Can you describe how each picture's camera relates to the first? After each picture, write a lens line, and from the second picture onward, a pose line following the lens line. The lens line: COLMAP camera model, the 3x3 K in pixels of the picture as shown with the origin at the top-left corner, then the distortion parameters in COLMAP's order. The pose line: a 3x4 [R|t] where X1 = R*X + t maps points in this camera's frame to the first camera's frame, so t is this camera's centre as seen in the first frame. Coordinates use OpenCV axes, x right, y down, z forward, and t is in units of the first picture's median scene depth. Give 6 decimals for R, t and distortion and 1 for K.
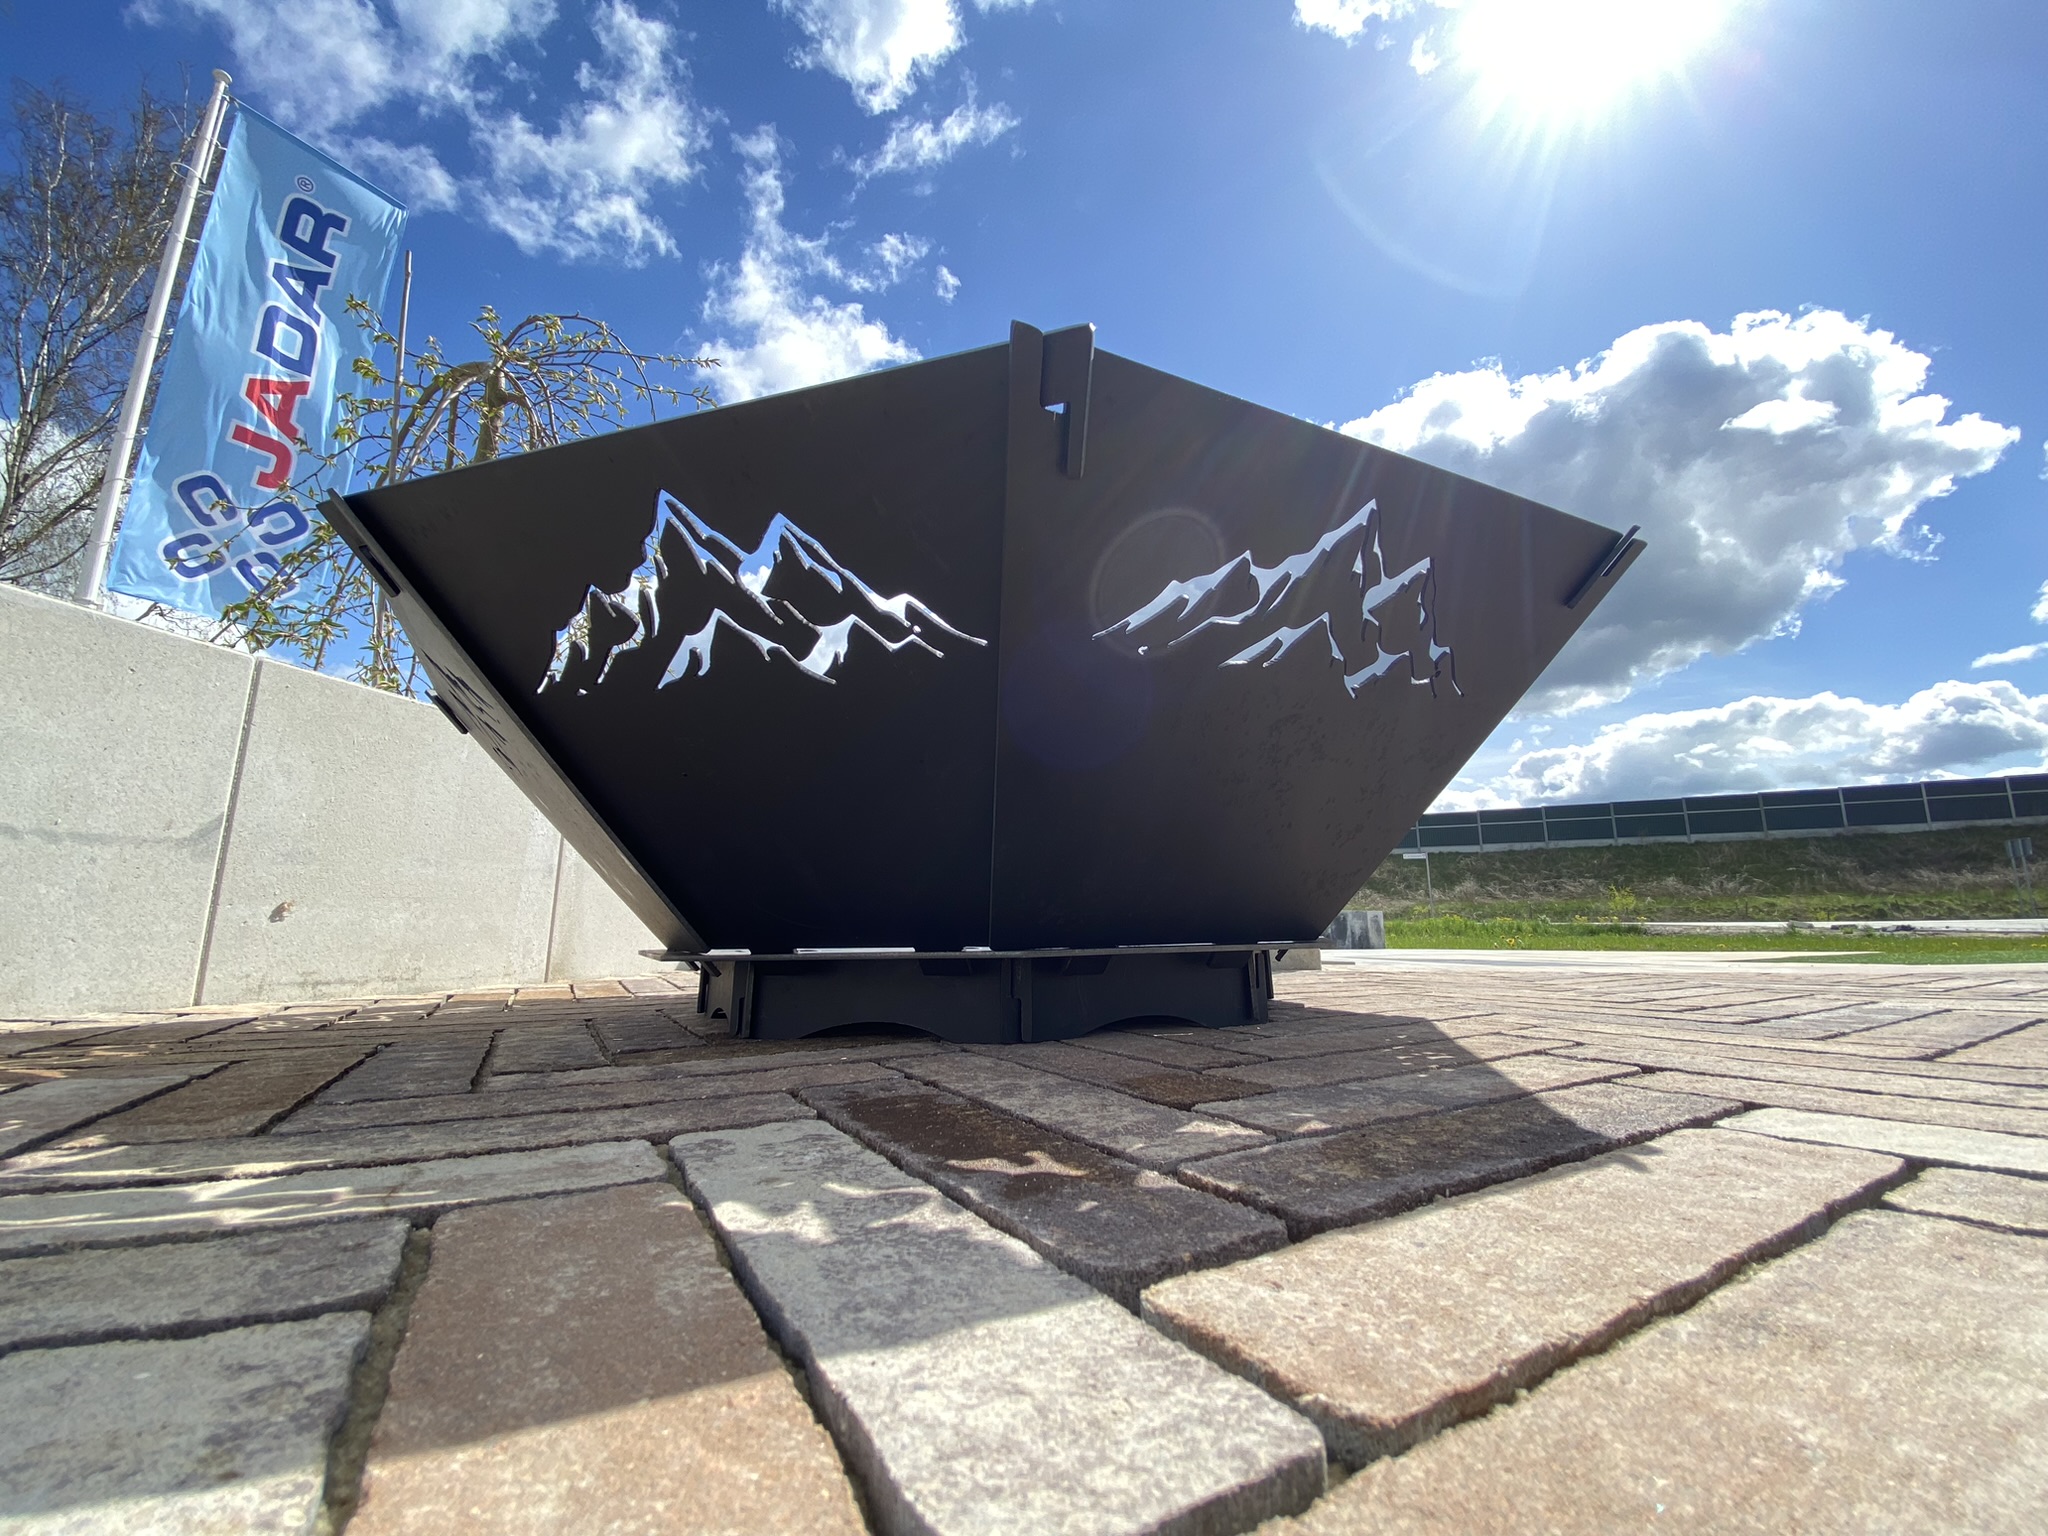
lens RADIAL K [[827.0, 0, 1023.2], [0, 827.0, 769.8], [0, 0, 1]] dist [0.016754, -0.019395]
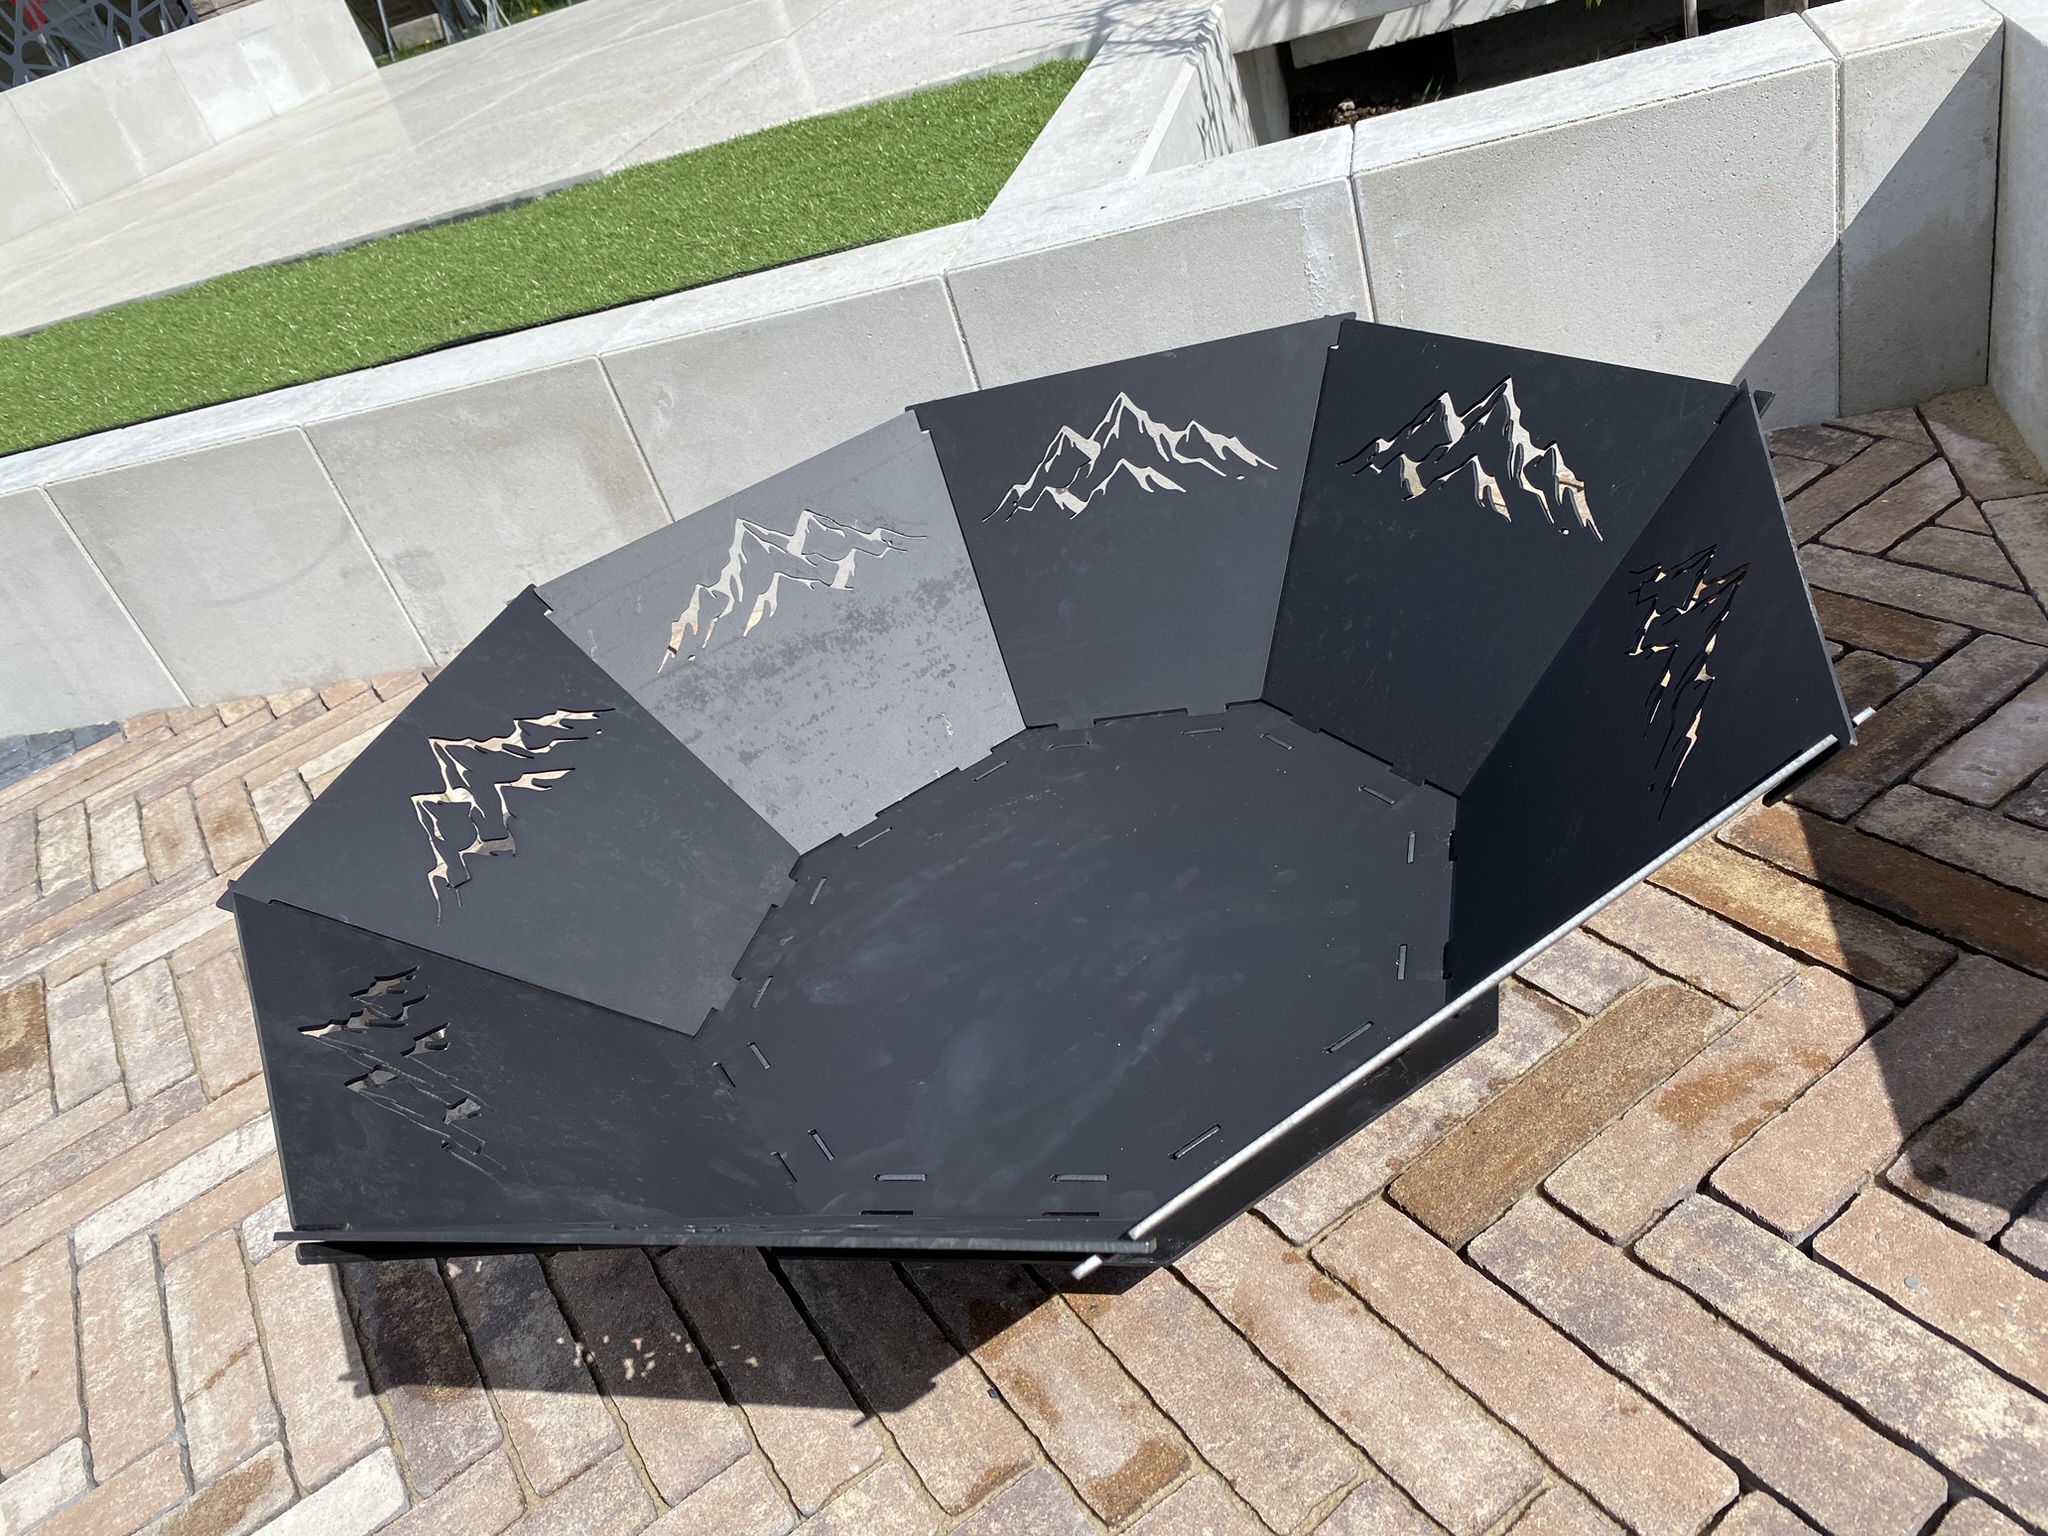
lens RADIAL K [[1591.3, 0, 1023.1], [0, 1591.3, 762.9], [0, 0, 1]] dist [-0.004218, 0.000792]
pose [[0.049023, 0.533978, -0.844076, 3.694393], [0.458766, 0.738633, 0.493918, -2.130463], [0.887204, -0.411446, -0.208760, 4.346624]]
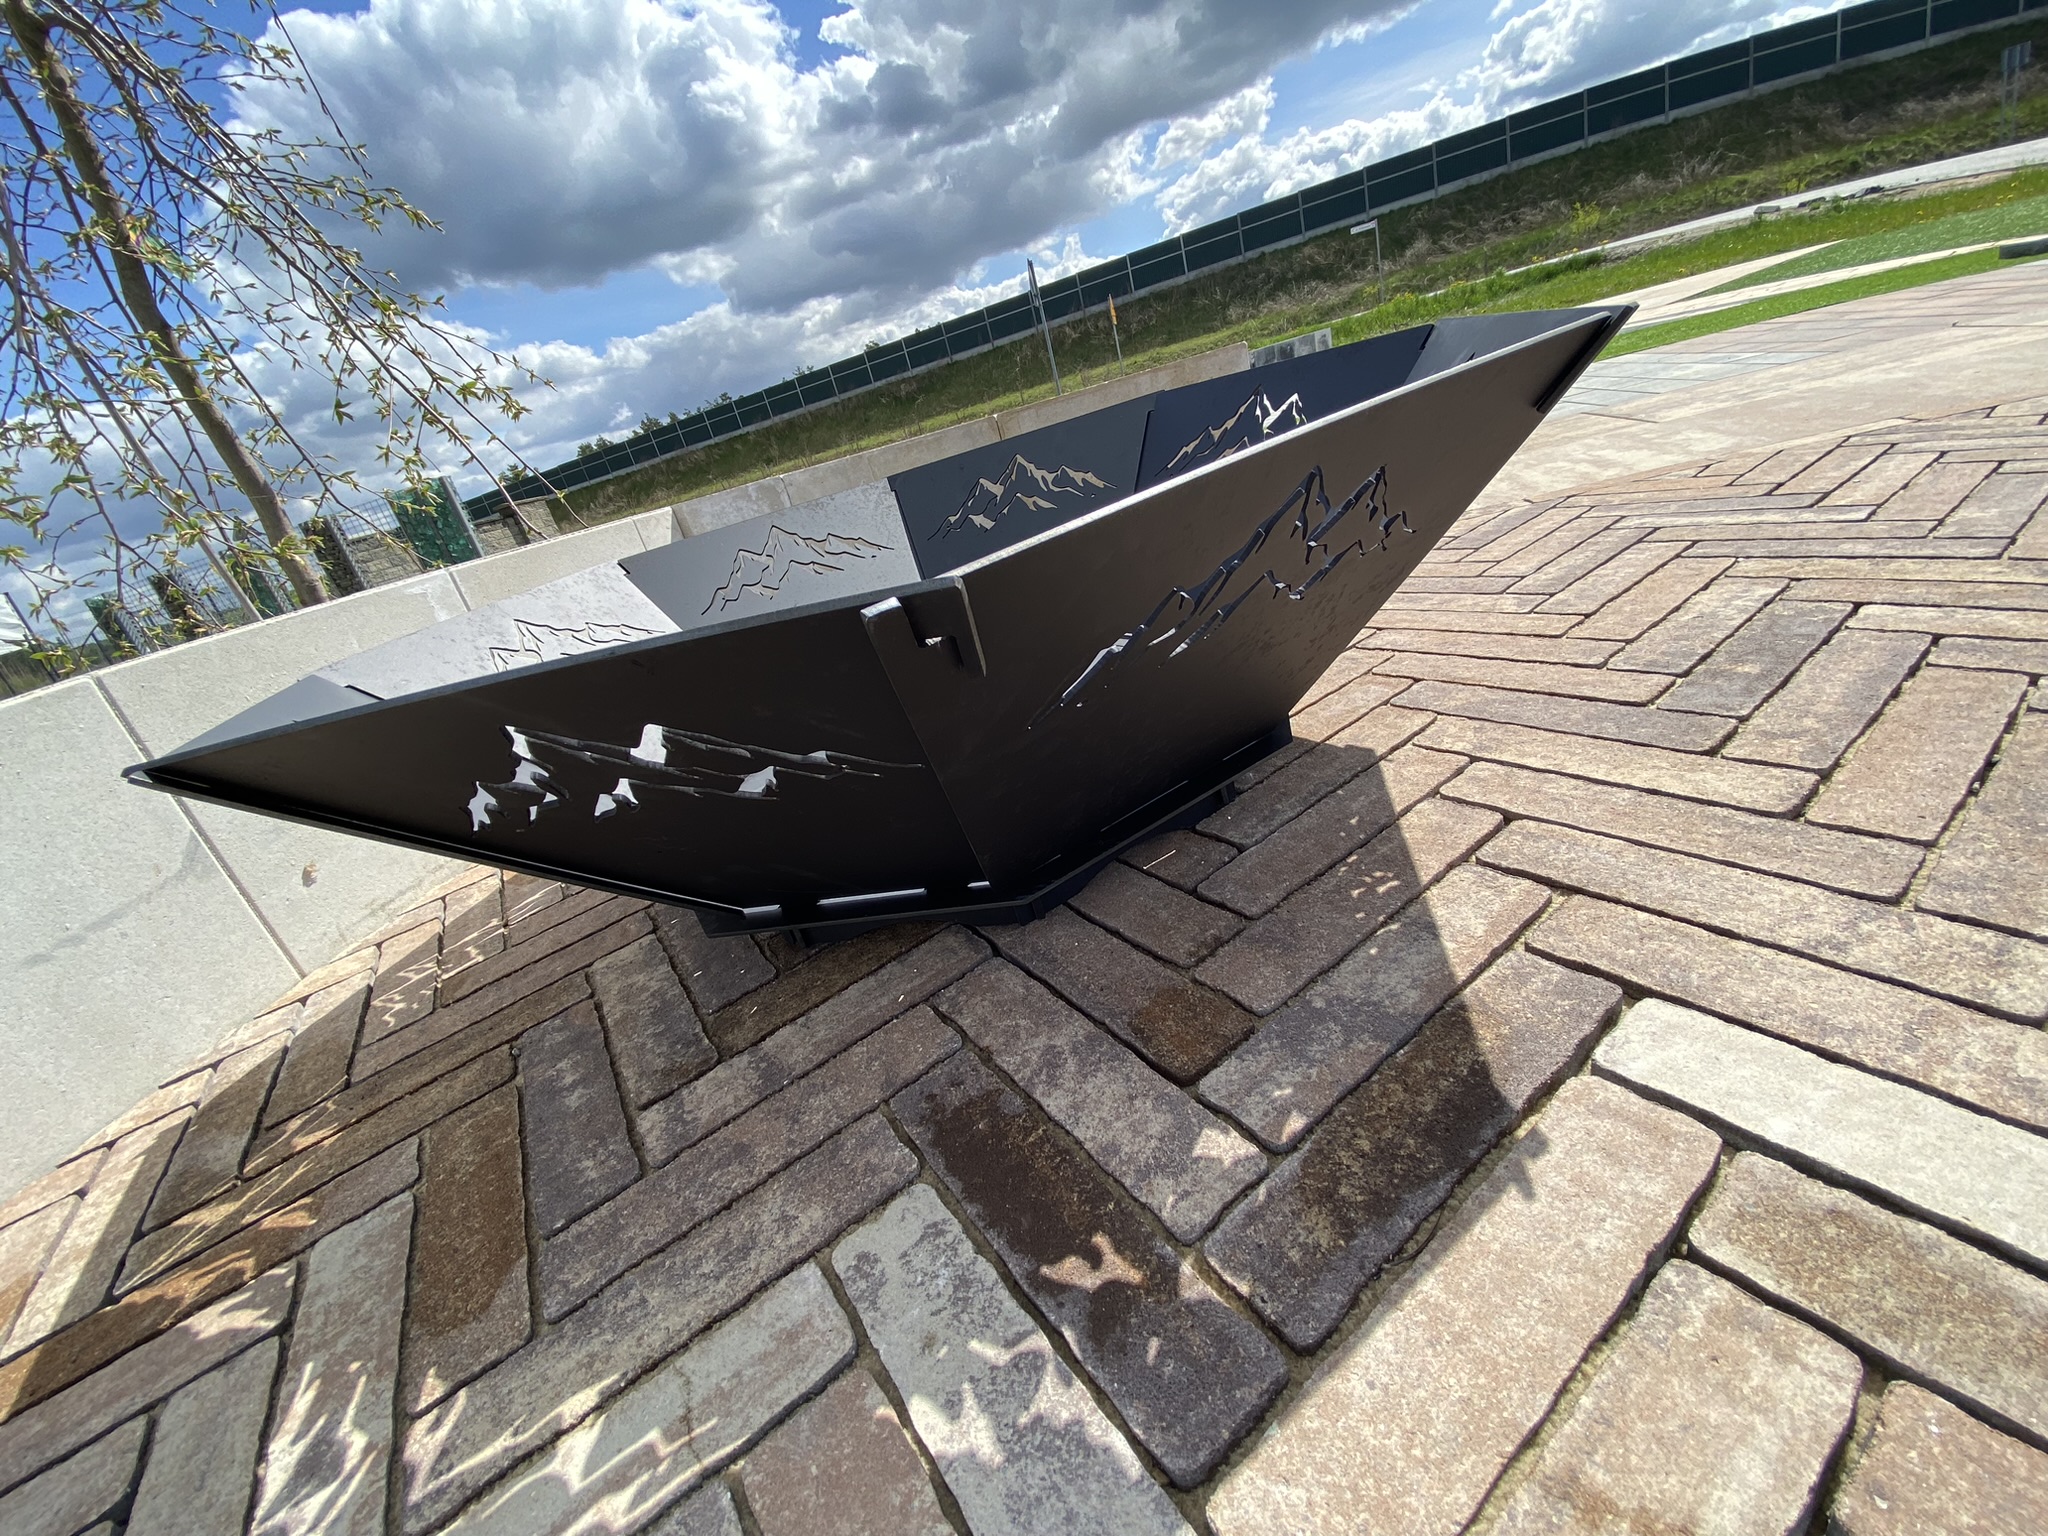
lens RADIAL K [[820.0, 0, 1023.8], [0, 820.0, 766.6], [0, 0, 1]] dist [0.023225, -0.021965]
pose [[0.964659, -0.261696, -0.030789, 0.156882], [0.234679, 0.800125, 0.552019, -1.054804], [-0.119826, -0.539736, 0.833263, 0.331770]]
